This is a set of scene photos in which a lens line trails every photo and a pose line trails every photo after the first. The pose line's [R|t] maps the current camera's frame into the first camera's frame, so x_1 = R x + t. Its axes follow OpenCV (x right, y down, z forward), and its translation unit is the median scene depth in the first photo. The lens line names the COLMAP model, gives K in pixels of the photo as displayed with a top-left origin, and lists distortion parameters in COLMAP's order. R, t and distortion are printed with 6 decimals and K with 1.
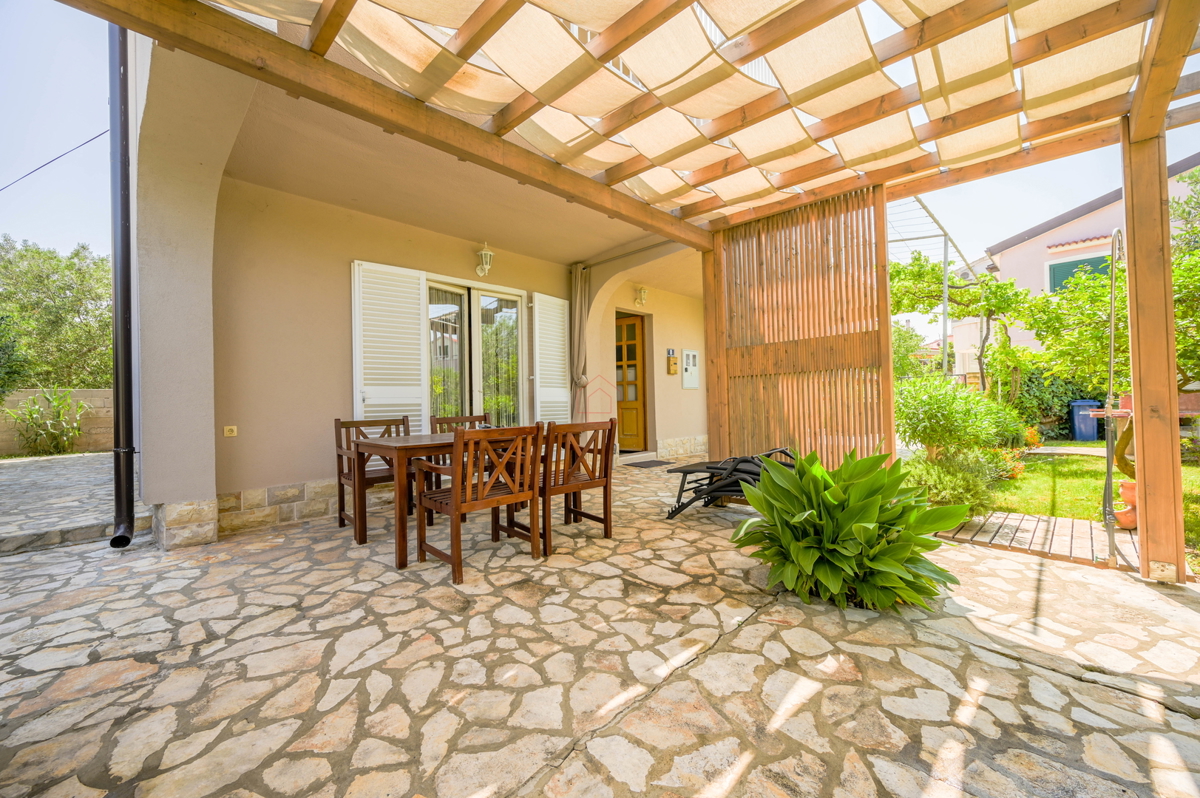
lens RADIAL K [[479.0, 0, 599.3], [0, 479.0, 397.1], [0, 0, 1]] dist [-0.003536, -0.000031]
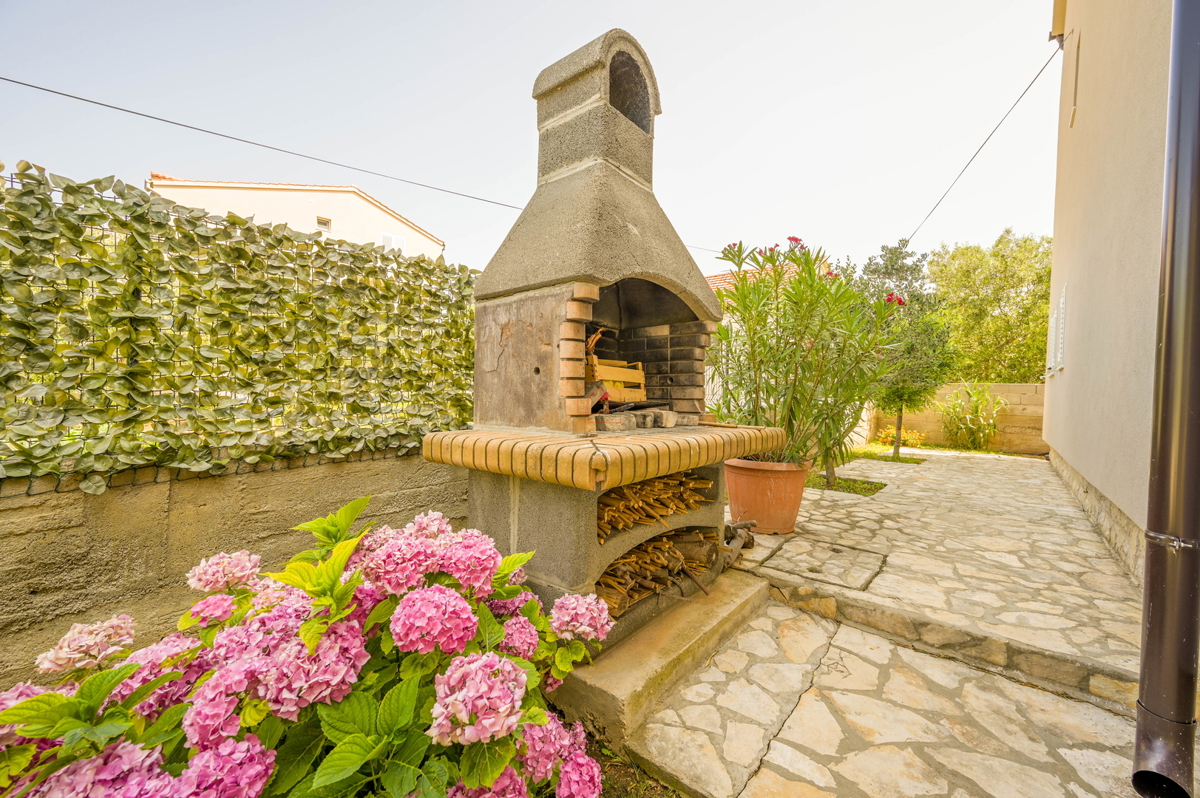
lens RADIAL K [[479.0, 0, 599.3], [0, 479.0, 397.1], [0, 0, 1]] dist [-0.003536, -0.000031]
pose [[0.063943, 0.033338, -0.997397, -0.209152], [-0.025707, 0.999165, 0.031749, 0.000031], [0.997622, 0.023610, 0.064746, 0.165729]]
